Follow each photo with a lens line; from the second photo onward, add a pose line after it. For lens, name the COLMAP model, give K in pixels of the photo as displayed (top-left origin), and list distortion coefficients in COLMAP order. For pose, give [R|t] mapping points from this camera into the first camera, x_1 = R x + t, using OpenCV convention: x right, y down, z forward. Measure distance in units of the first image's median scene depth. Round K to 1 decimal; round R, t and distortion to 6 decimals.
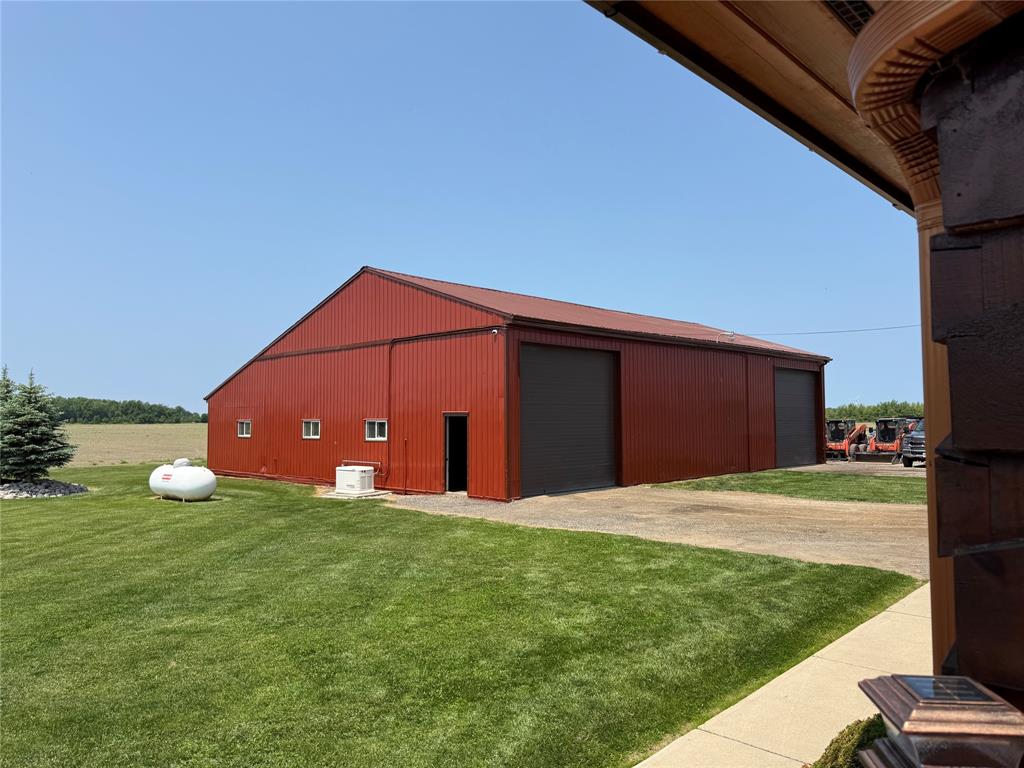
lens RADIAL K [[704.8, 0, 512.0], [0, 704.8, 384.0], [0, 0, 1]] dist [0.101823, -0.155602]
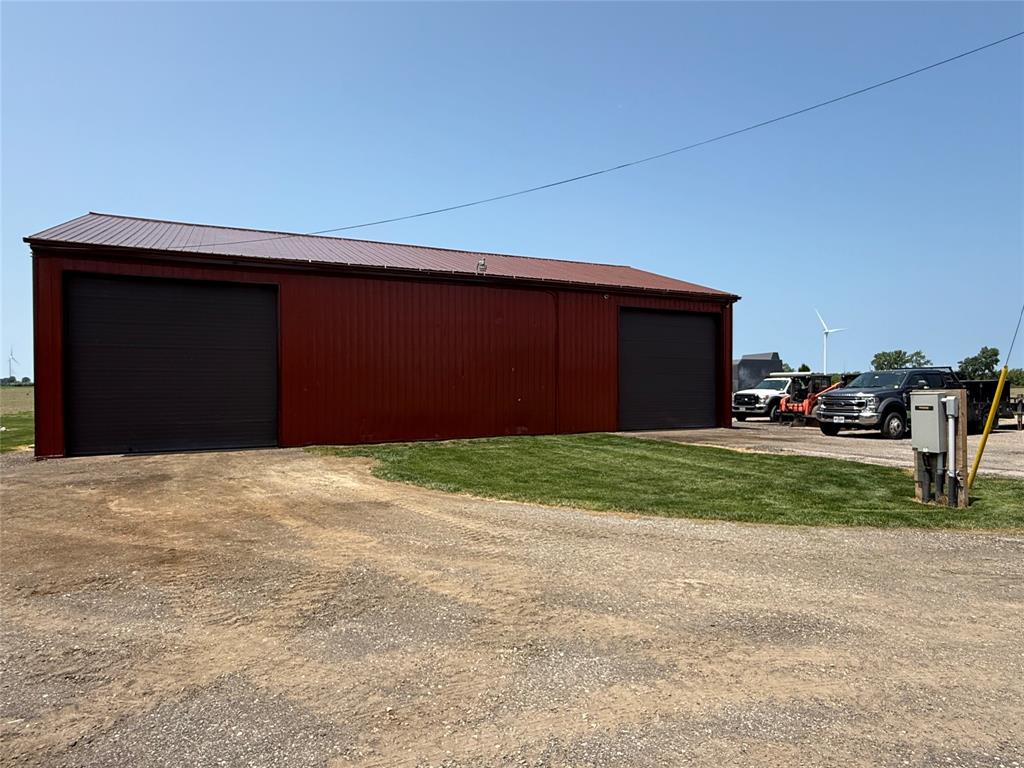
lens RADIAL K [[578.5, 0, 512.0], [0, 578.5, 384.0], [0, 0, 1]] dist [0.001520, 0.000055]
pose [[0.932144, 0.005304, -0.362049, 0.448087], [0.012921, 0.998769, 0.047900, 0.028339], [0.361857, -0.049328, 0.930928, 0.311250]]
